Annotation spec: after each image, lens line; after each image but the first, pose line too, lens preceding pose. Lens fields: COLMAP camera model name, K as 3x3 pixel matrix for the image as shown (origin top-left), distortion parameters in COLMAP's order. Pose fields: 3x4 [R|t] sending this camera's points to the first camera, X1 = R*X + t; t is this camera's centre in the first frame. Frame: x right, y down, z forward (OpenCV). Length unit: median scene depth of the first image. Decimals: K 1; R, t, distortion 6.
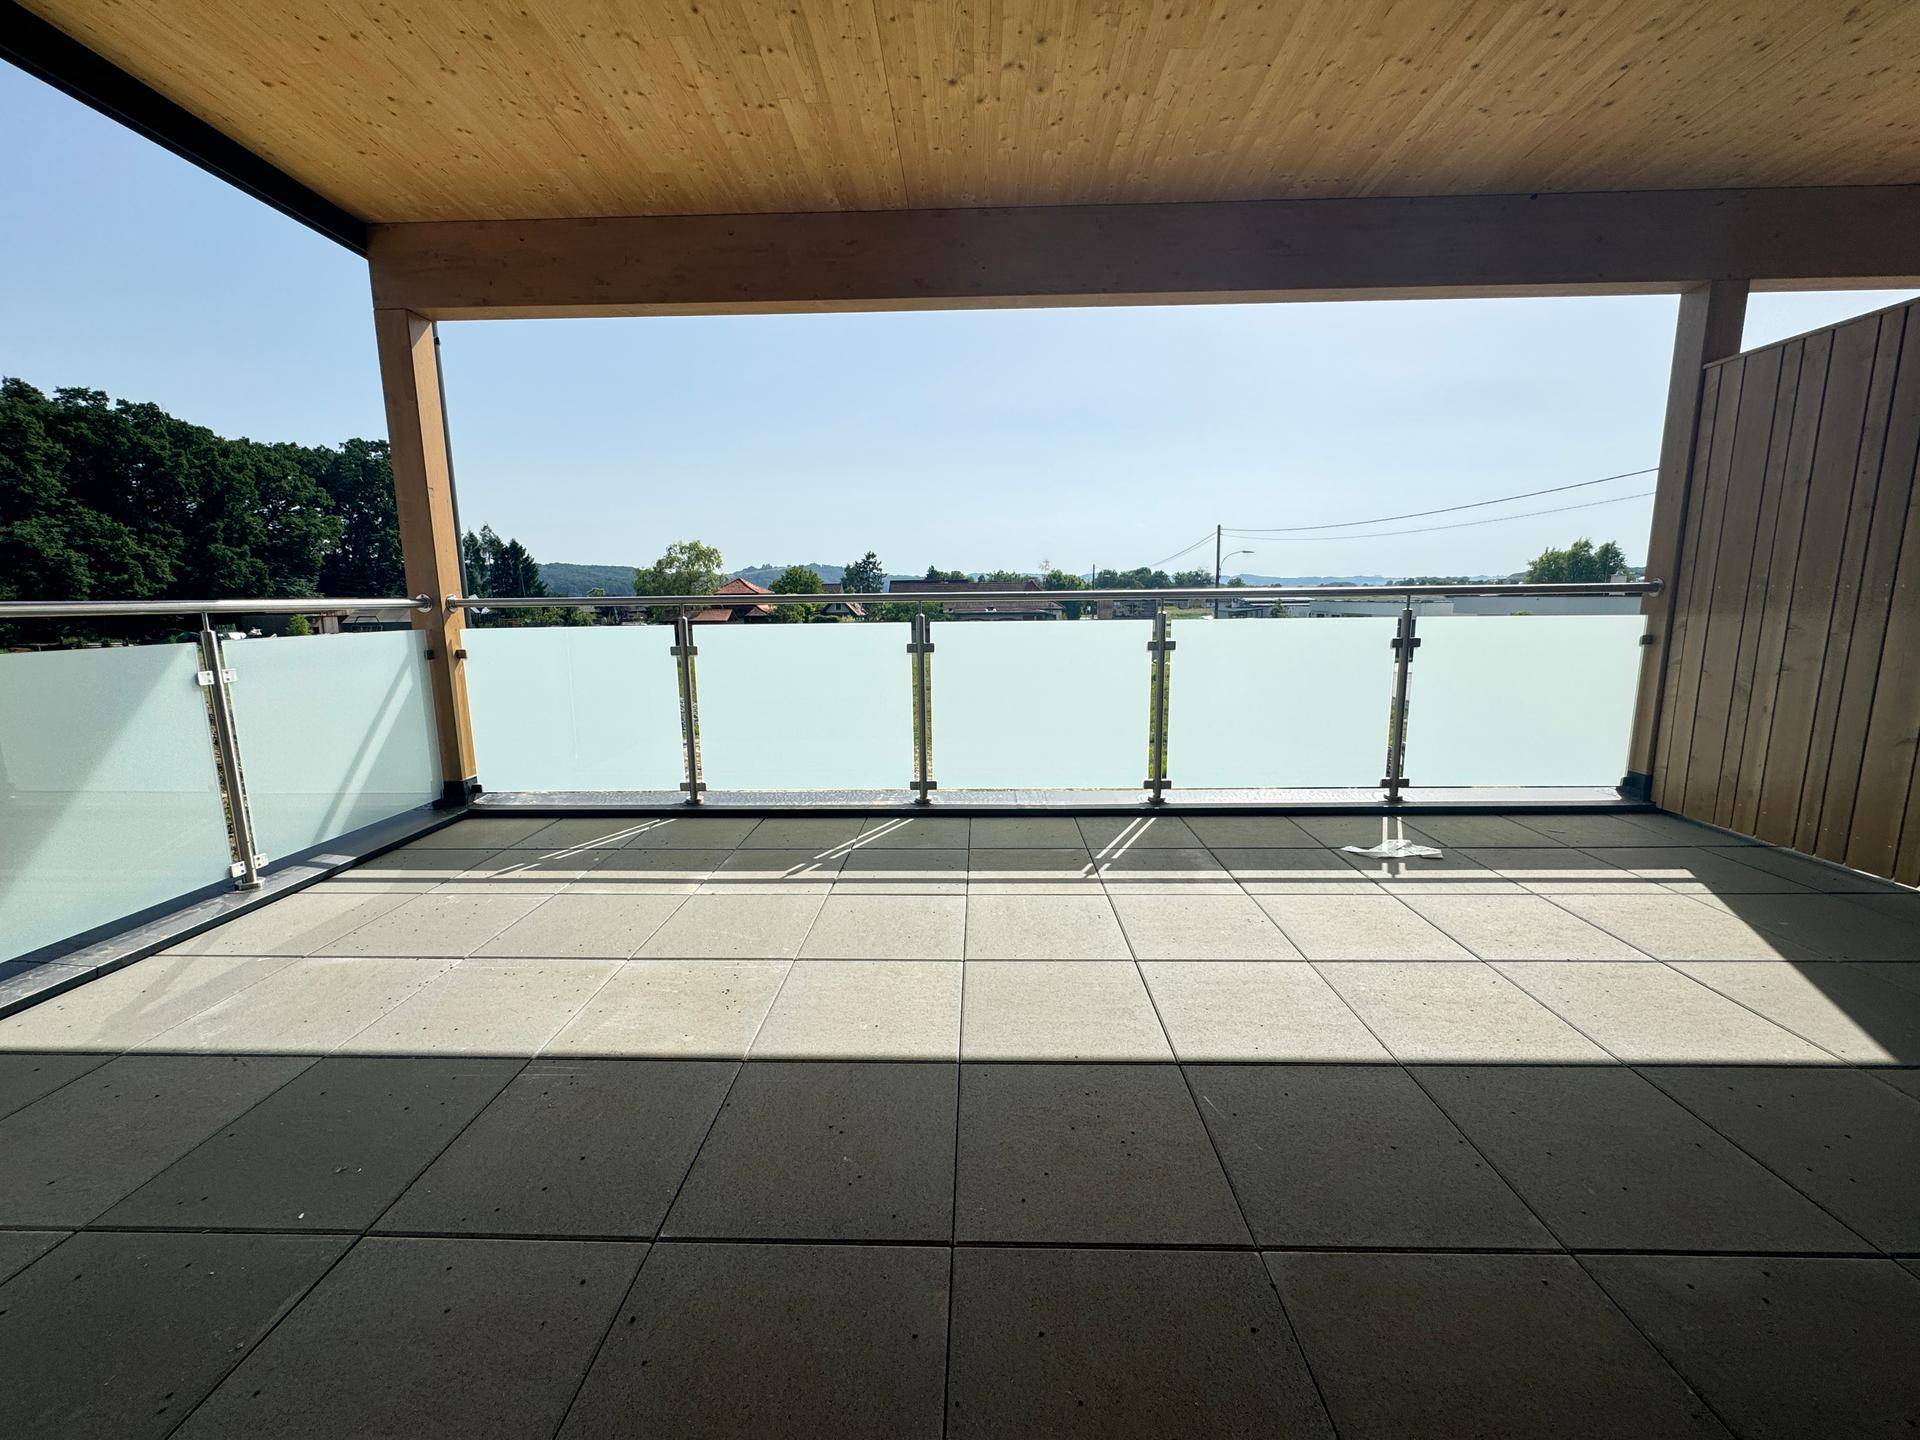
lens RADIAL K [[766.8, 0, 957.4], [0, 766.8, 720.0], [0, 0, 1]] dist [-0.002525, 0.000613]
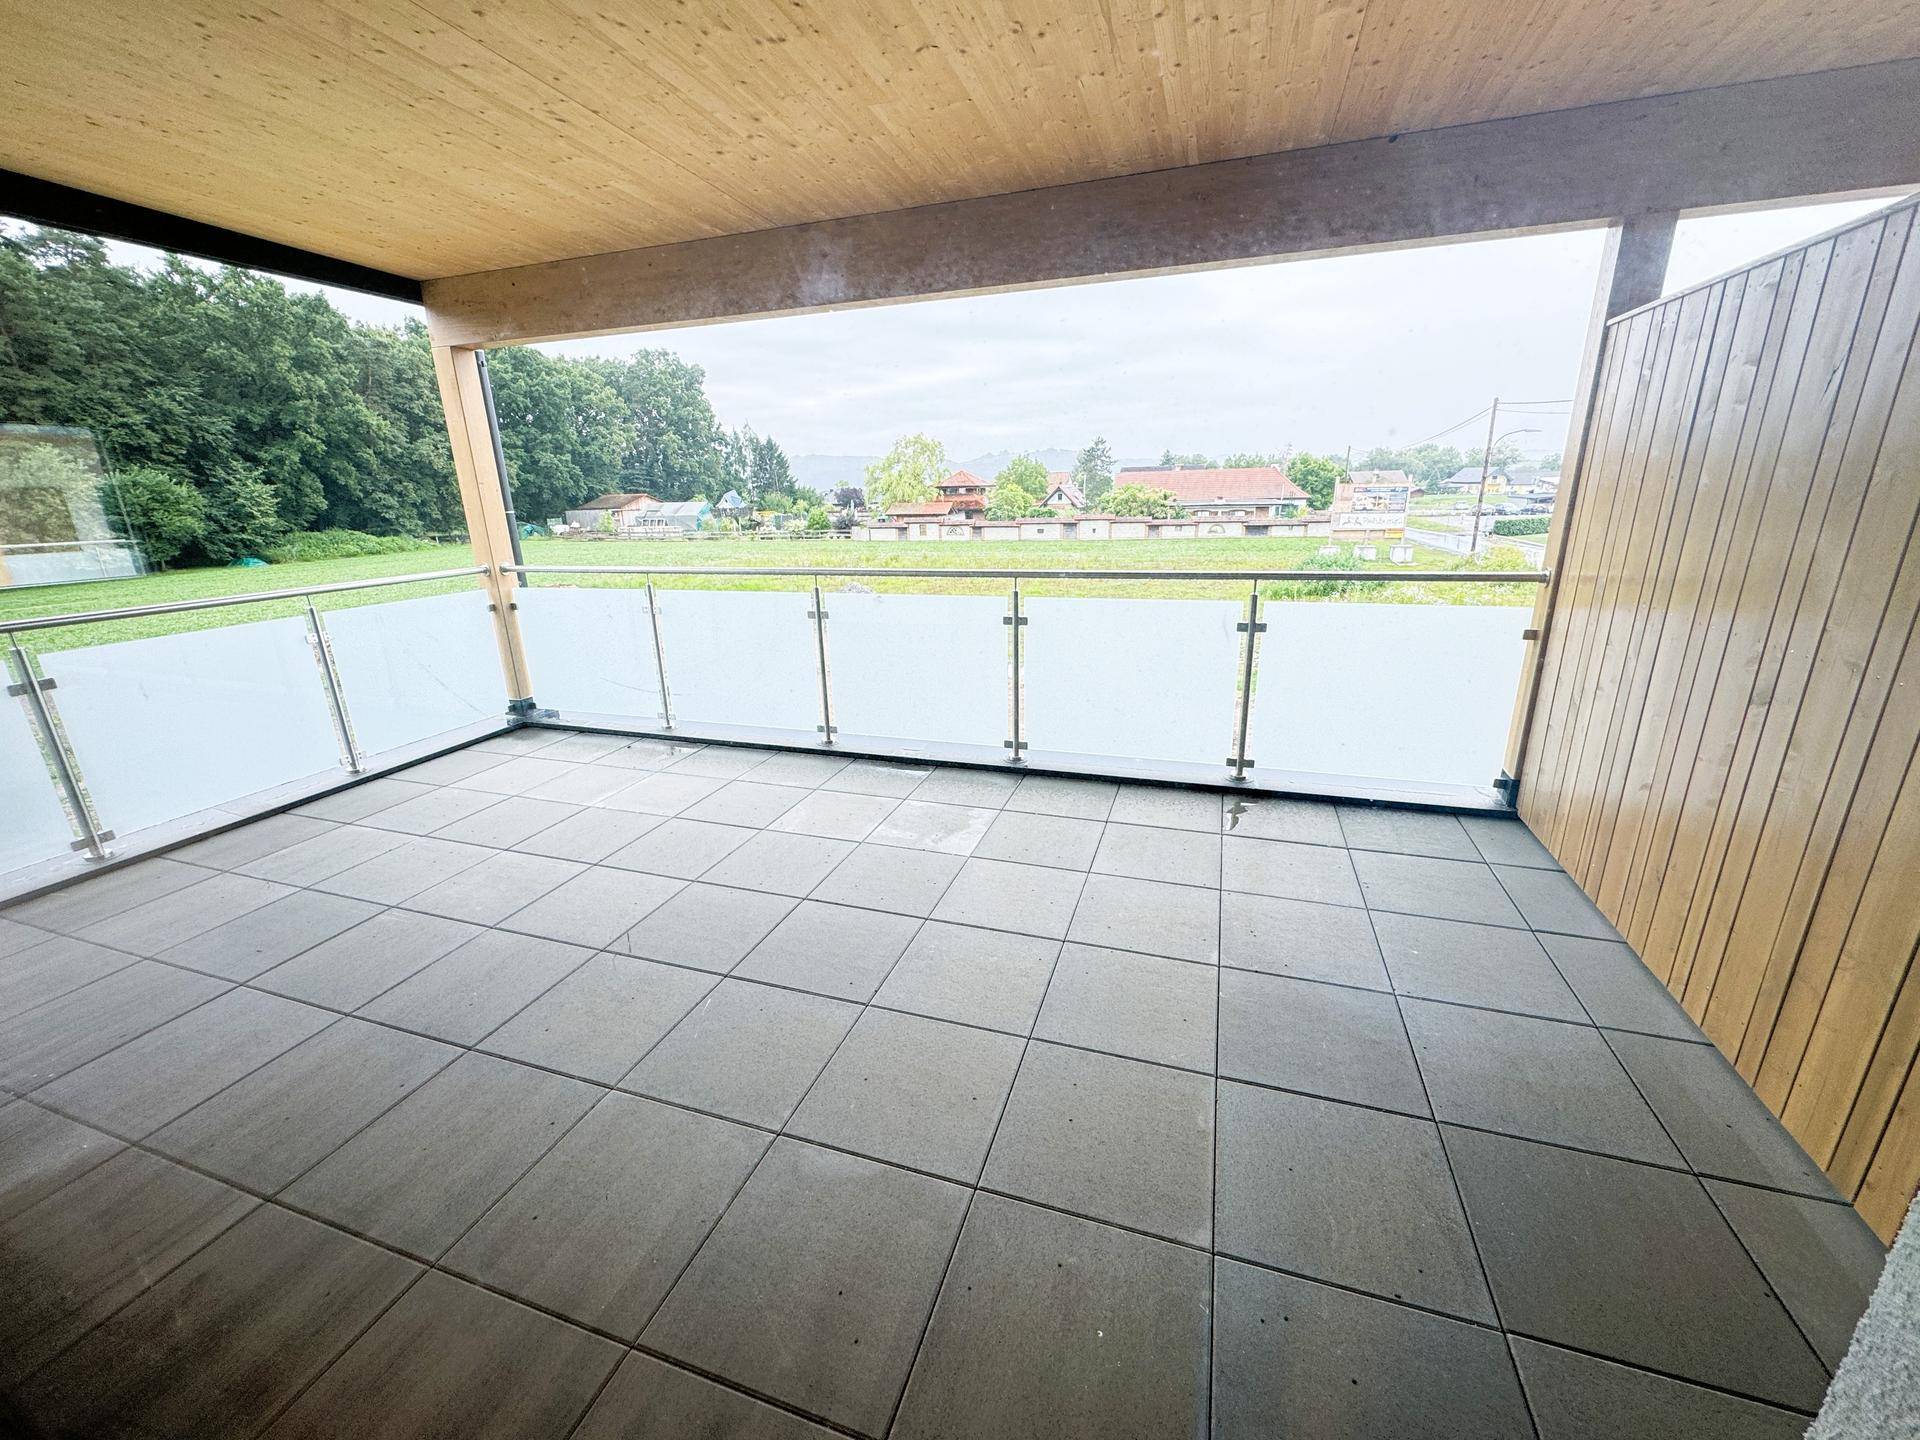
lens RADIAL K [[765.0, 0, 957.1], [0, 765.0, 715.7], [0, 0, 1]] dist [-0.002364, 0.000026]
pose [[0.955697, 0.071215, -0.285608, 0.546792], [-0.032077, 0.989711, 0.139442, -0.120298], [0.292600, -0.124103, 0.948148, -0.073577]]
